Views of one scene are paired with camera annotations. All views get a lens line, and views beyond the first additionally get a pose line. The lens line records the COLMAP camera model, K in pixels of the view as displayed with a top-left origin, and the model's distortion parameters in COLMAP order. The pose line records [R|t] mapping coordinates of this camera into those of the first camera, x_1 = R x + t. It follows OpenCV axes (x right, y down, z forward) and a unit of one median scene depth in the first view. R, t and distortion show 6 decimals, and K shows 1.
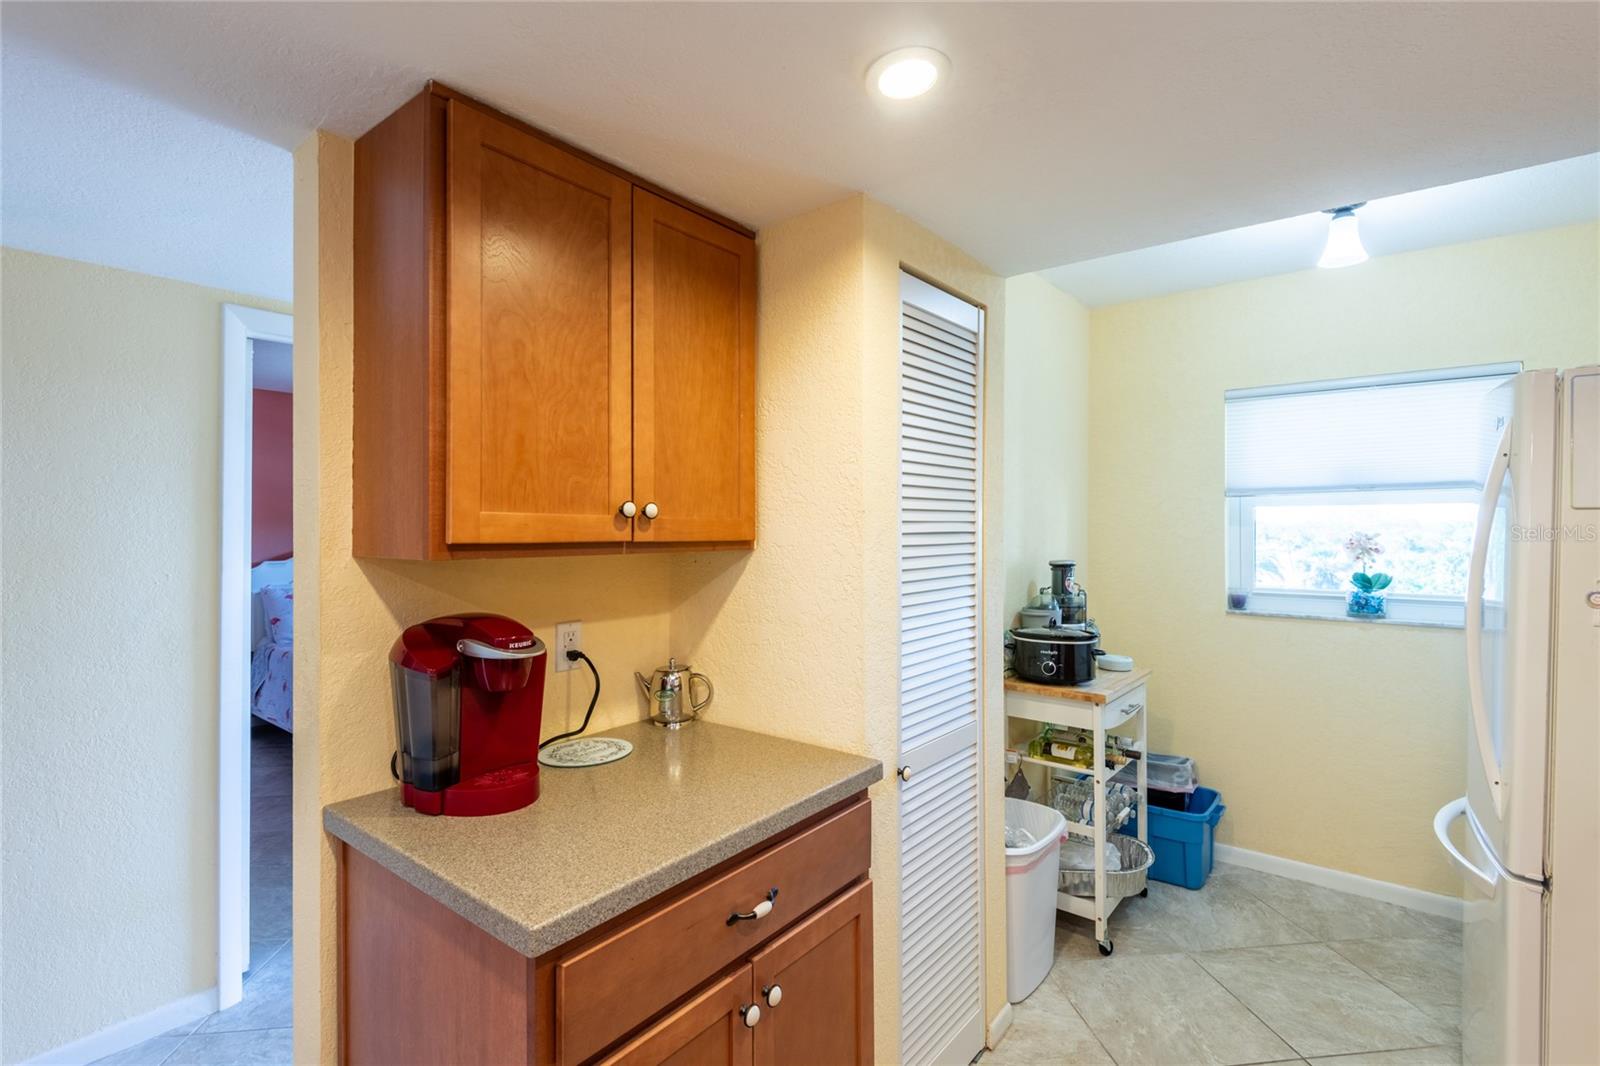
lens RADIAL K [[729.7, 0, 782.3], [0, 729.7, 524.5], [0, 0, 1]] dist [0.012765, -0.007930]
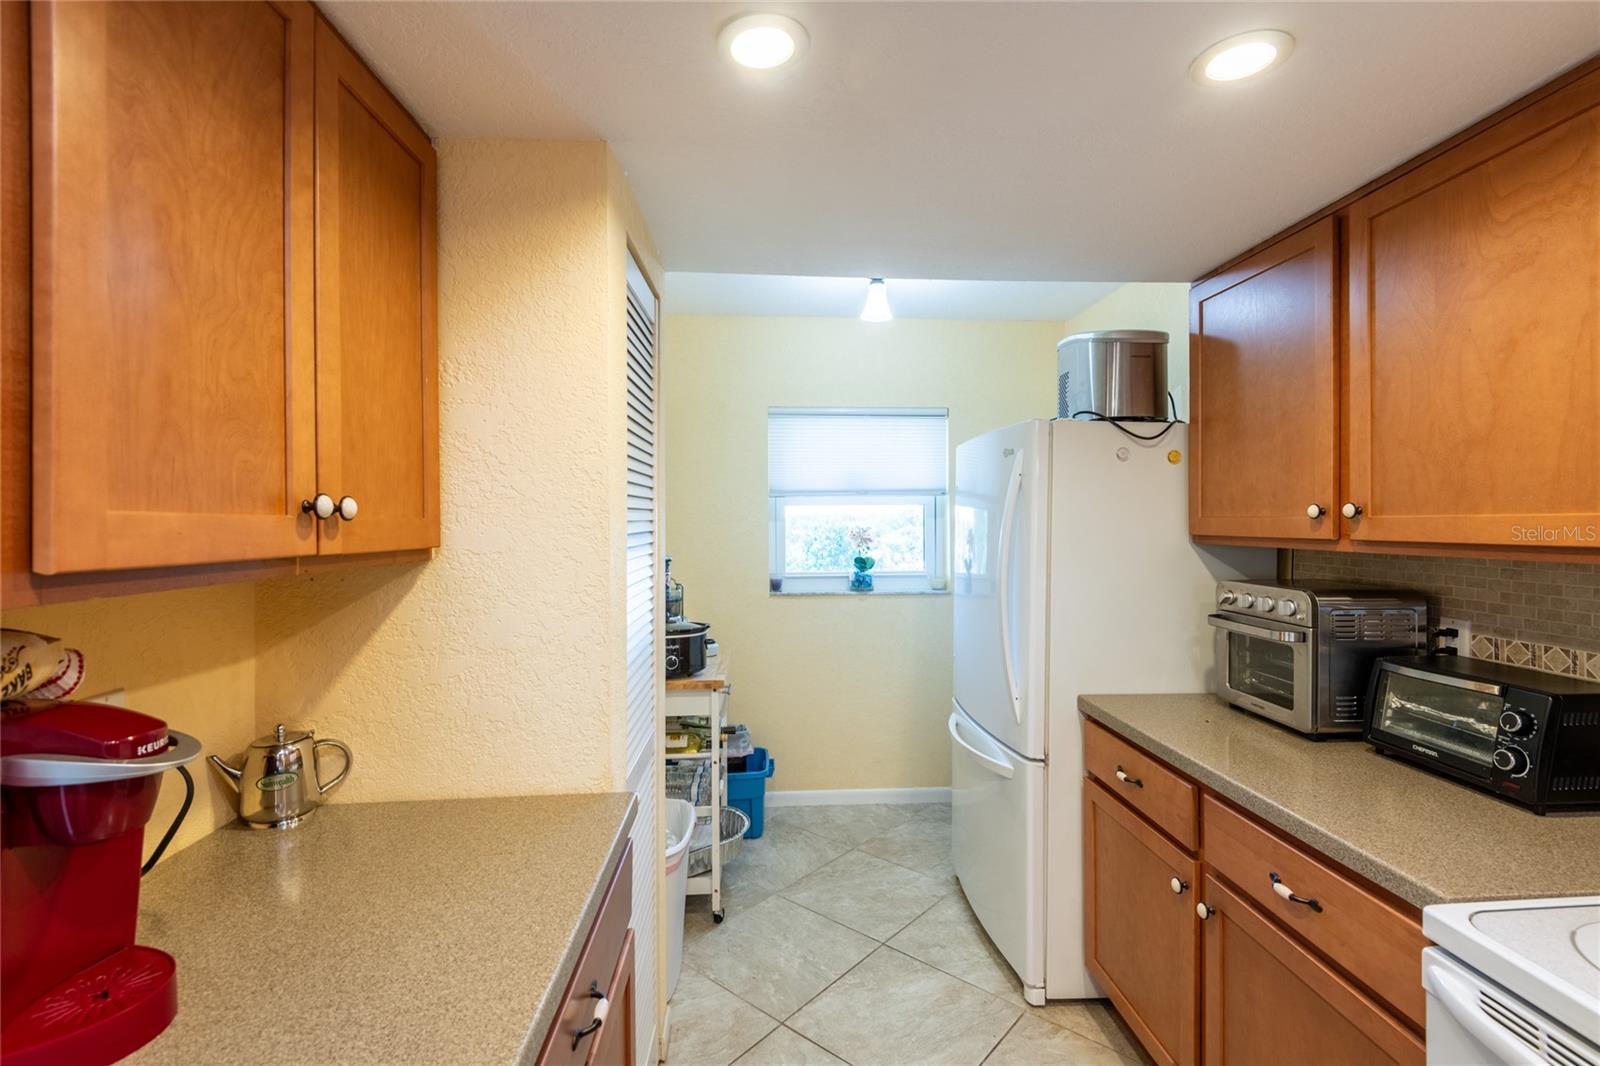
lens RADIAL K [[729.7, 0, 798.3], [0, 729.7, 520.5], [0, 0, 1]] dist [0.012765, -0.007930]
pose [[0.740033, -0.005155, 0.672551, -0.235345], [0.003159, 0.999986, 0.004189, -0.006929], [-0.672563, -0.000975, 0.740039, 0.158944]]
